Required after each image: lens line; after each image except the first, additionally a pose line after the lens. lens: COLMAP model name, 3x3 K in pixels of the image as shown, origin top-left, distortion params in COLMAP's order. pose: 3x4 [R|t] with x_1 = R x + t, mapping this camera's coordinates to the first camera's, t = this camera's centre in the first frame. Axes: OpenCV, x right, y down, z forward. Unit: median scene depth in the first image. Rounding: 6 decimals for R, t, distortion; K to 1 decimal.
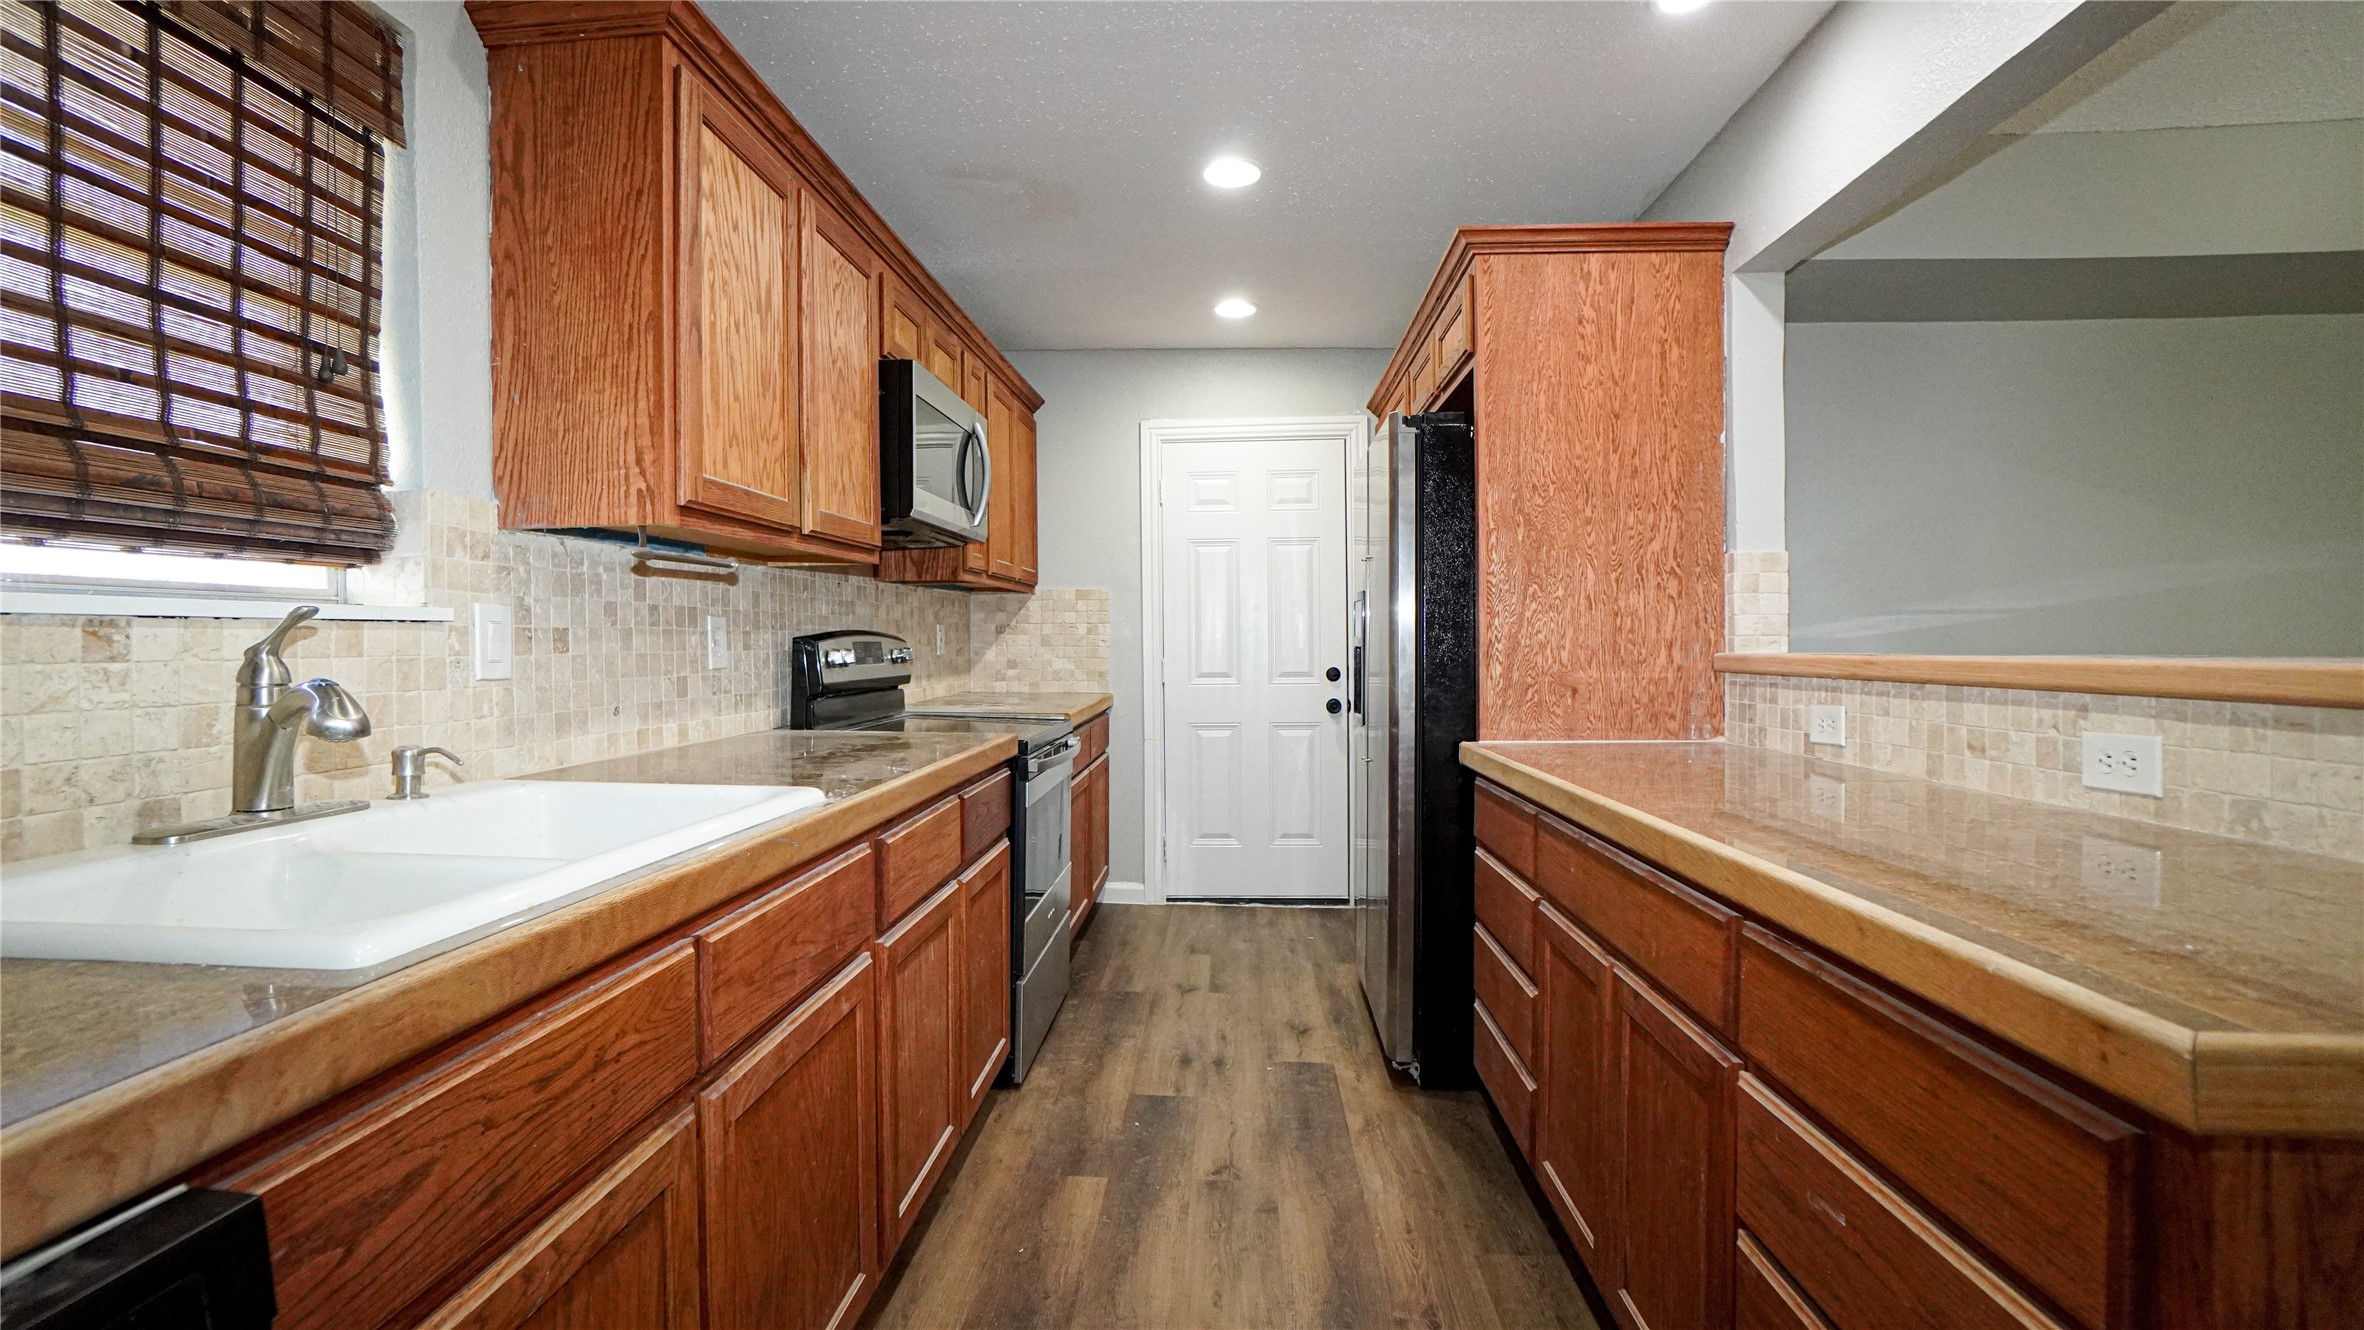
lens RADIAL K [[1043.7, 0, 1163.3], [0, 1043.7, 660.0], [0, 0, 1]] dist [-0.066076, 0.027714]
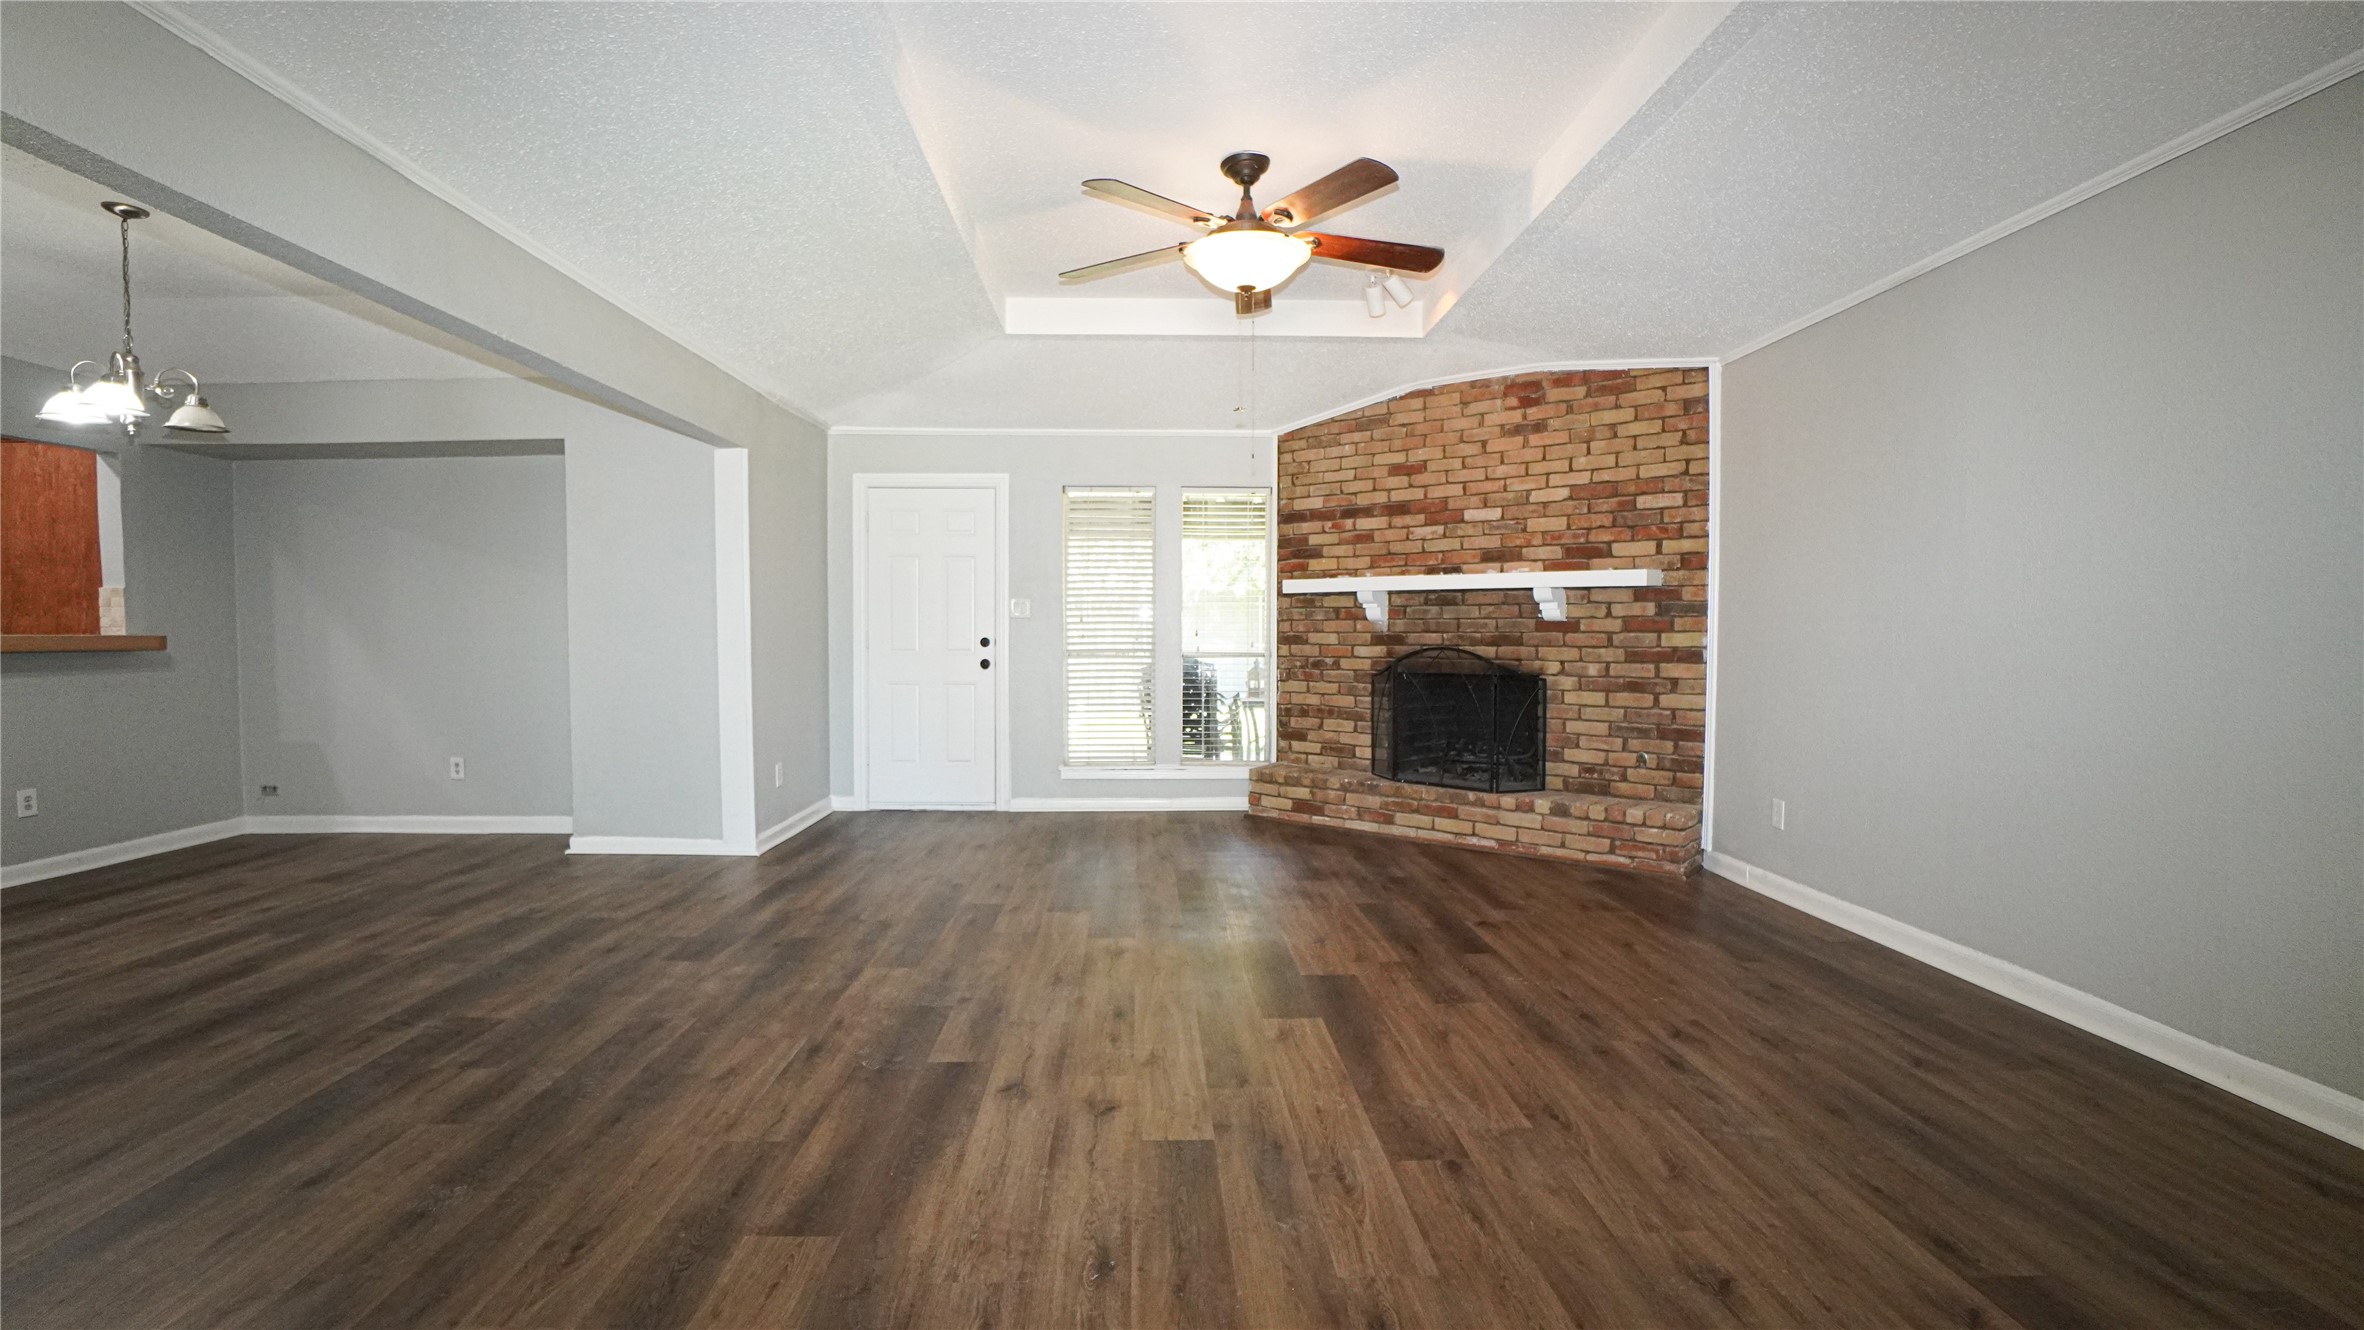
lens RADIAL K [[1043.7, 0, 1163.3], [0, 1043.7, 660.0], [0, 0, 1]] dist [-0.066076, 0.027714]
pose [[0.995123, -0.003002, 0.098599, 3.519495], [0.001590, 0.999895, 0.014397, 0.024889], [-0.098632, -0.014170, 0.995023, -1.760576]]
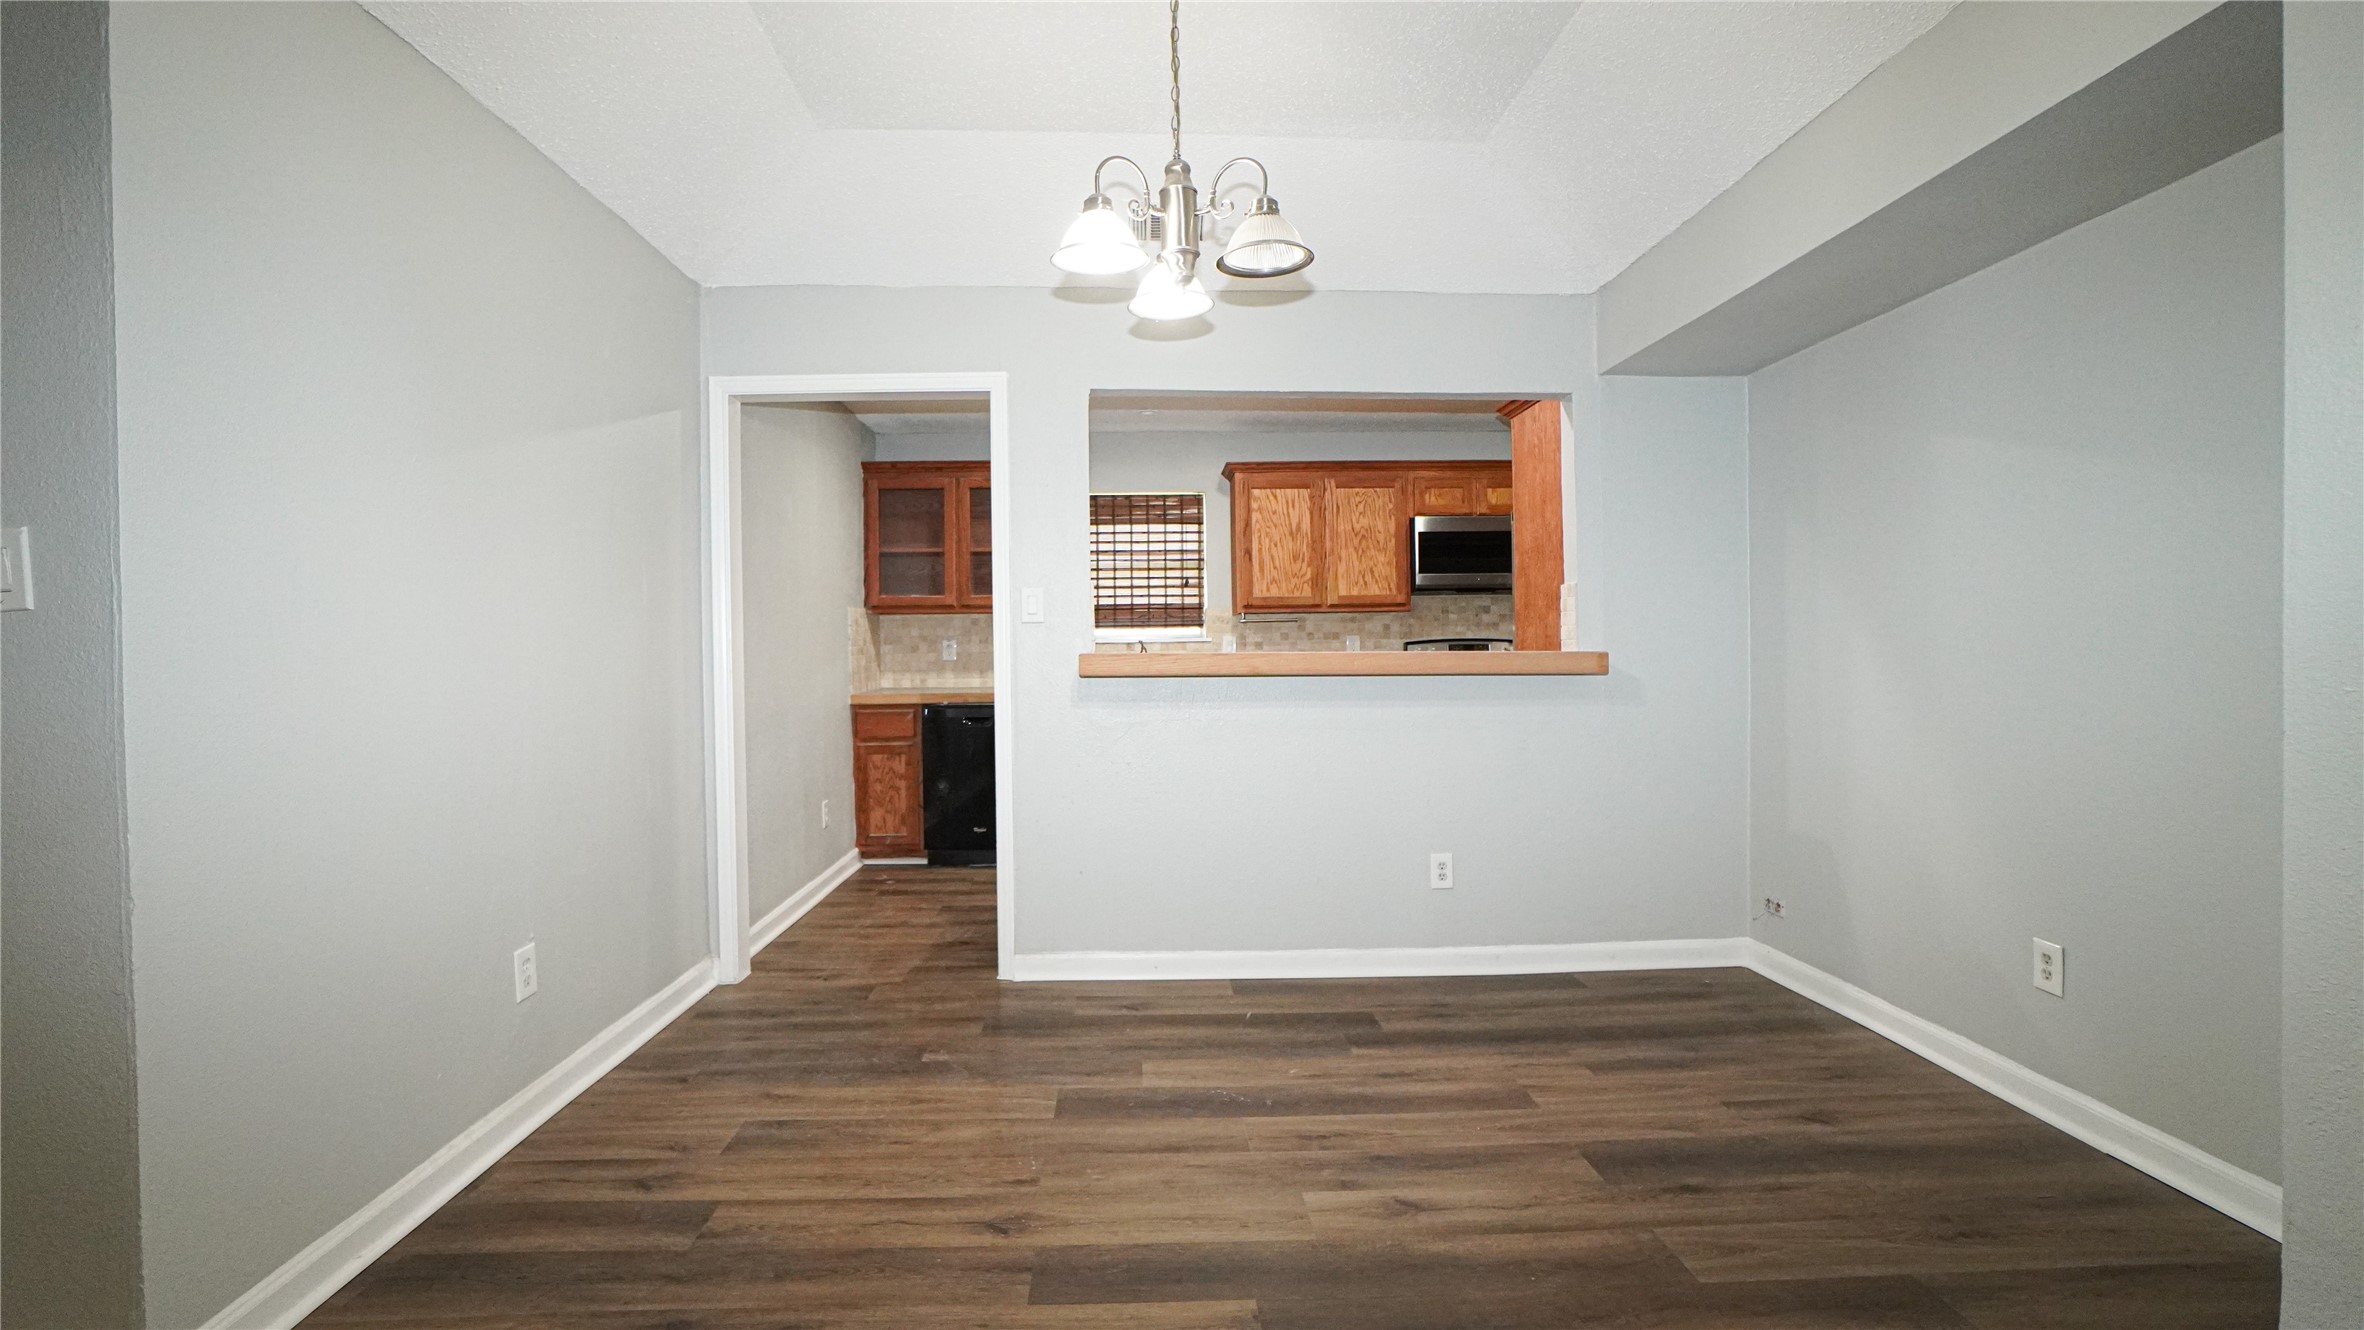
lens RADIAL K [[1043.7, 0, 1163.3], [0, 1043.7, 660.0], [0, 0, 1]] dist [-0.066076, 0.027714]
pose [[0.109089, 0.013026, -0.993947, 2.823083], [-0.008209, 0.999892, 0.012203, -0.011135], [0.993998, 0.006828, 0.109184, 0.336404]]
